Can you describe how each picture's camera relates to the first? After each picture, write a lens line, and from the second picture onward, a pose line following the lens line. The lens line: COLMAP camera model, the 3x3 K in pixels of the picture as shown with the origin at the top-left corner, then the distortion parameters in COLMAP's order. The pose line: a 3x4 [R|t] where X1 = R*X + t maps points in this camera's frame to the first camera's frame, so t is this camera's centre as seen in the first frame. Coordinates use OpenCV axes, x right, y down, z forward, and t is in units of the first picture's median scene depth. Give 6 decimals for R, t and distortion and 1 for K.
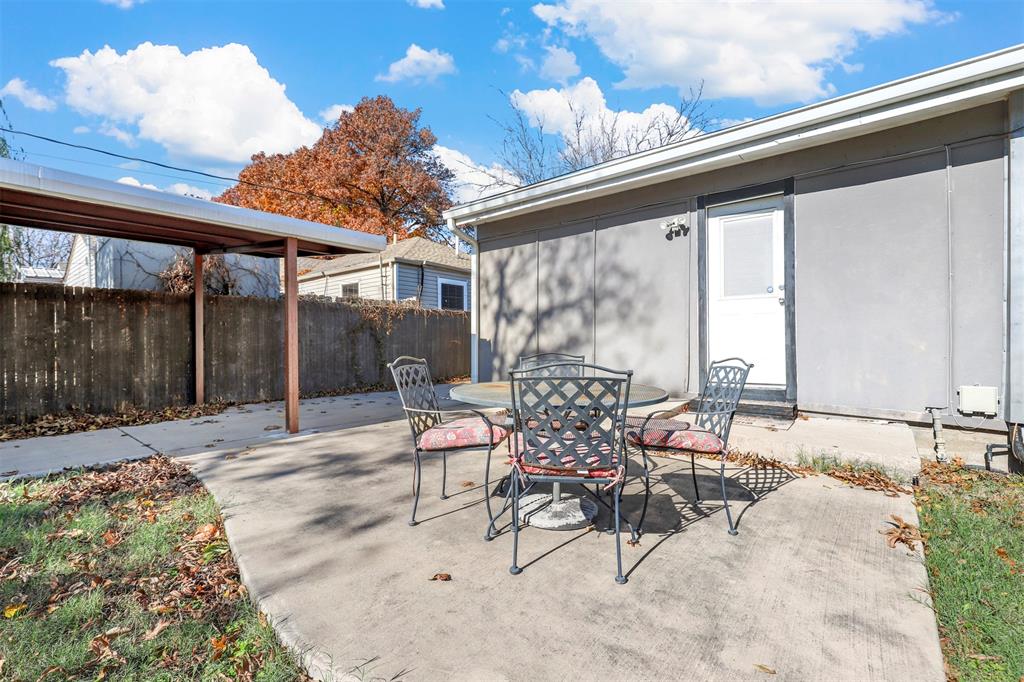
lens RADIAL K [[459.7, 0, 509.7], [0, 459.7, 343.0], [0, 0, 1]] dist [0.002047, -0.000172]
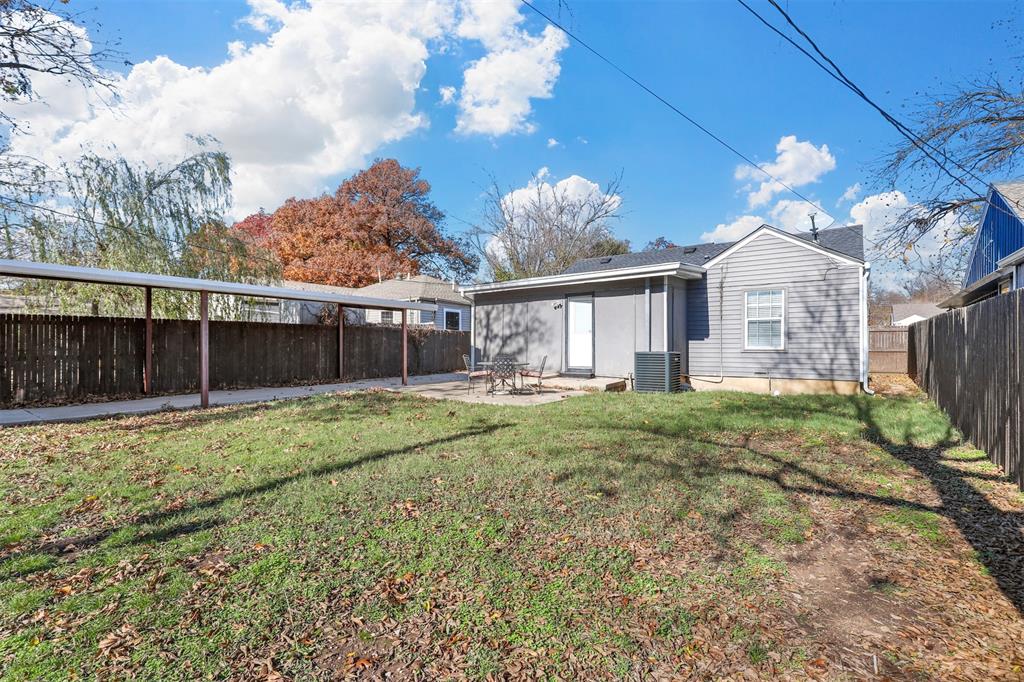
lens RADIAL K [[459.7, 0, 510.2], [0, 459.7, 347.2], [0, 0, 1]] dist [0.002047, -0.000172]
pose [[0.998417, 0.008336, 0.055619, -0.034356], [-0.008112, 0.999958, -0.004238, -0.006260], [-0.055652, 0.003780, 0.998443, -1.176168]]
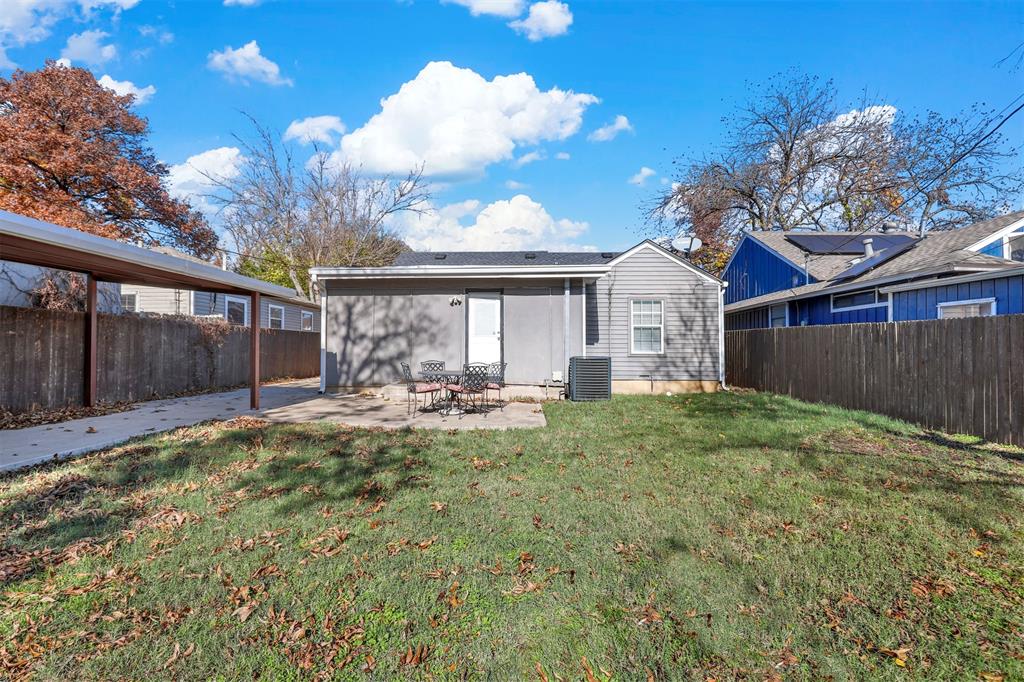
lens RADIAL K [[459.7, 0, 507.1], [0, 459.7, 341.3], [0, 0, 1]] dist [0.002047, -0.000172]
pose [[0.796092, 0.022803, 0.604746, -0.578701], [-0.007901, 0.999596, -0.027290, -0.008349], [-0.605124, 0.016947, 0.795951, -0.651486]]
